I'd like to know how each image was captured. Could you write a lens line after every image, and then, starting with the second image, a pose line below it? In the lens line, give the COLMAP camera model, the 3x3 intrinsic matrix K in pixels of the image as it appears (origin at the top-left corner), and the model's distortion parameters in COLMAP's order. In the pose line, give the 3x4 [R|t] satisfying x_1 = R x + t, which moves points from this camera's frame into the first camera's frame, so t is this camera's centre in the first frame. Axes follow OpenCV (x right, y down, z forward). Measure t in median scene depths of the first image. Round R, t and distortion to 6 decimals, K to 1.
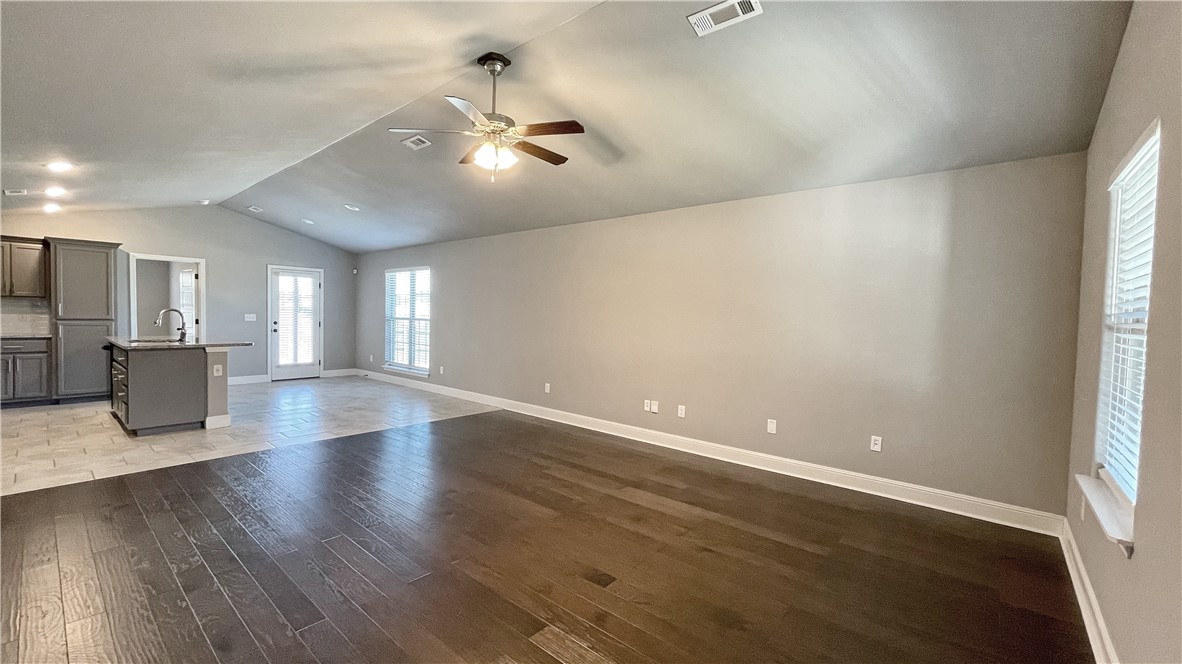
lens RADIAL K [[477.0, 0, 580.5], [0, 477.0, 329.4], [0, 0, 1]] dist [0.001366, 0.000637]
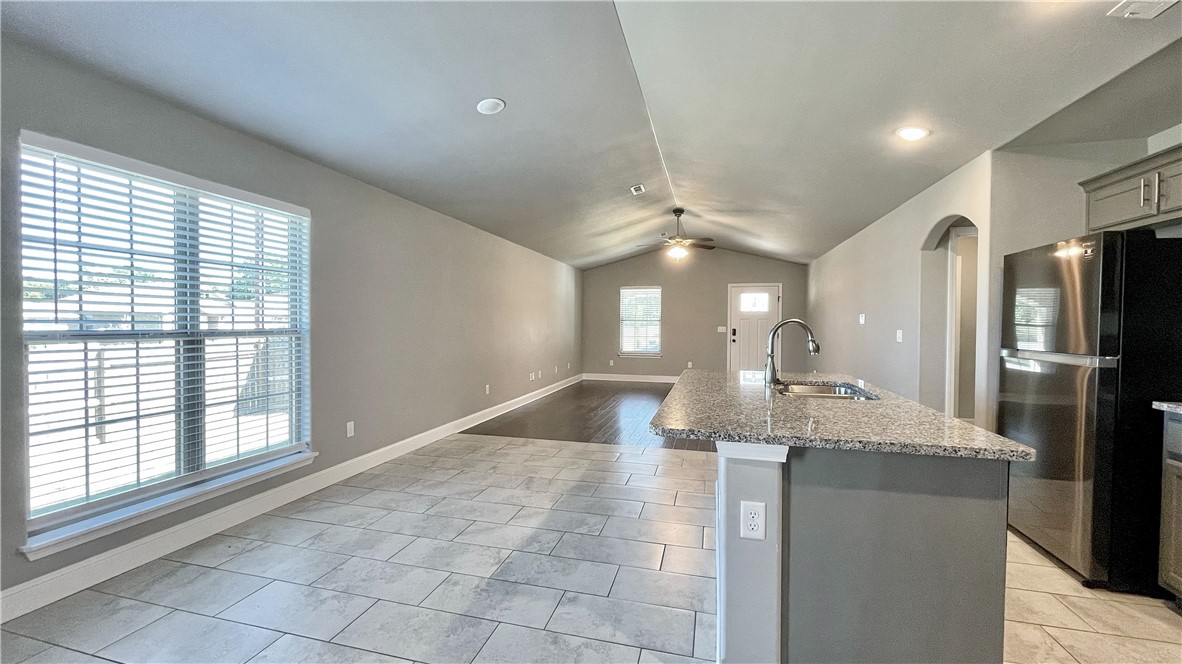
lens RADIAL K [[477.0, 0, 585.3], [0, 477.0, 332.8], [0, 0, 1]] dist [0.001366, 0.000637]
pose [[-0.436514, -0.045213, 0.898561, -0.751667], [0.011983, 0.998356, 0.056056, -0.036365], [-0.899618, 0.035236, -0.435255, 0.879293]]
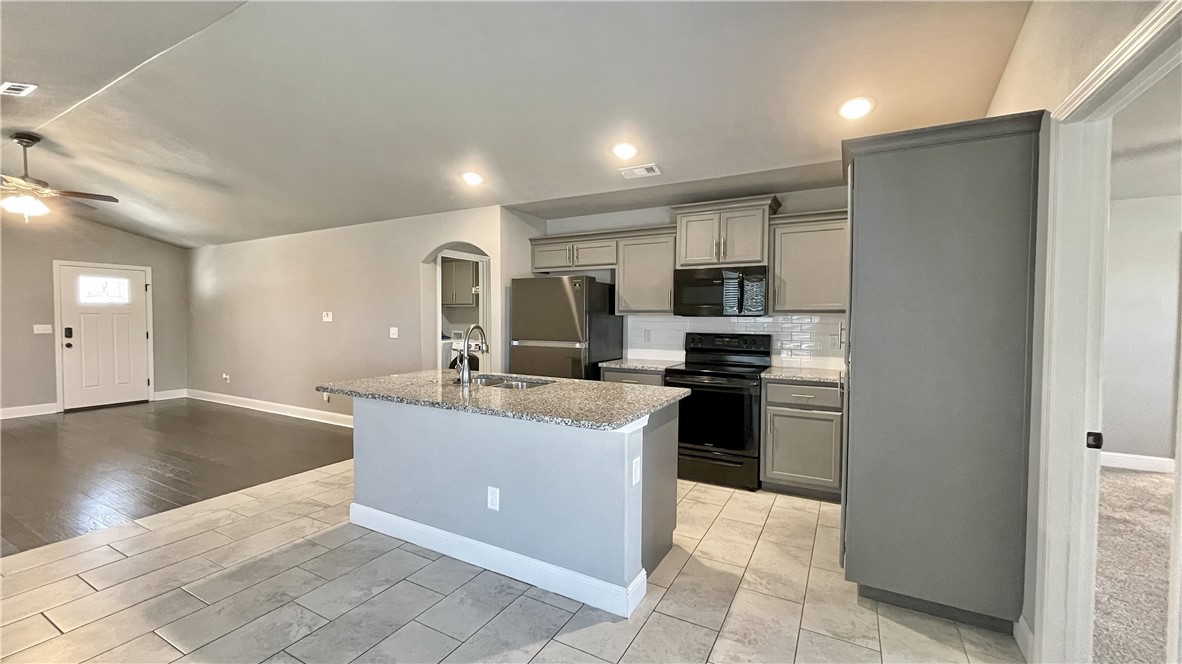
lens RADIAL K [[477.0, 0, 585.7], [0, 477.0, 330.0], [0, 0, 1]] dist [0.001366, 0.000637]
pose [[-0.978731, -0.022230, -0.203938, -0.543001], [-0.034064, 0.997922, 0.054701, -0.044781], [0.202299, 0.060485, -0.977454, 0.988310]]
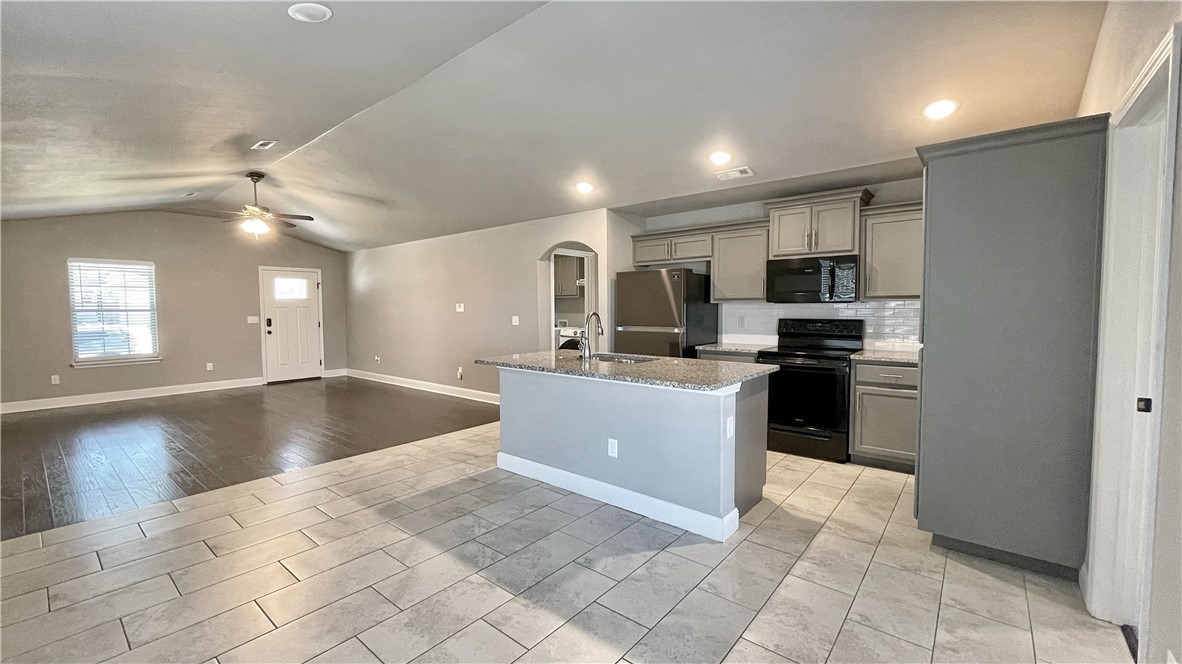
lens RADIAL K [[477.0, 0, 584.2], [0, 477.0, 330.4], [0, 0, 1]] dist [0.001366, 0.000637]
pose [[-0.999778, -0.016296, -0.013334, -0.521458], [-0.017326, 0.996549, 0.081178, -0.044795], [0.011965, 0.081391, -0.996610, 1.057228]]
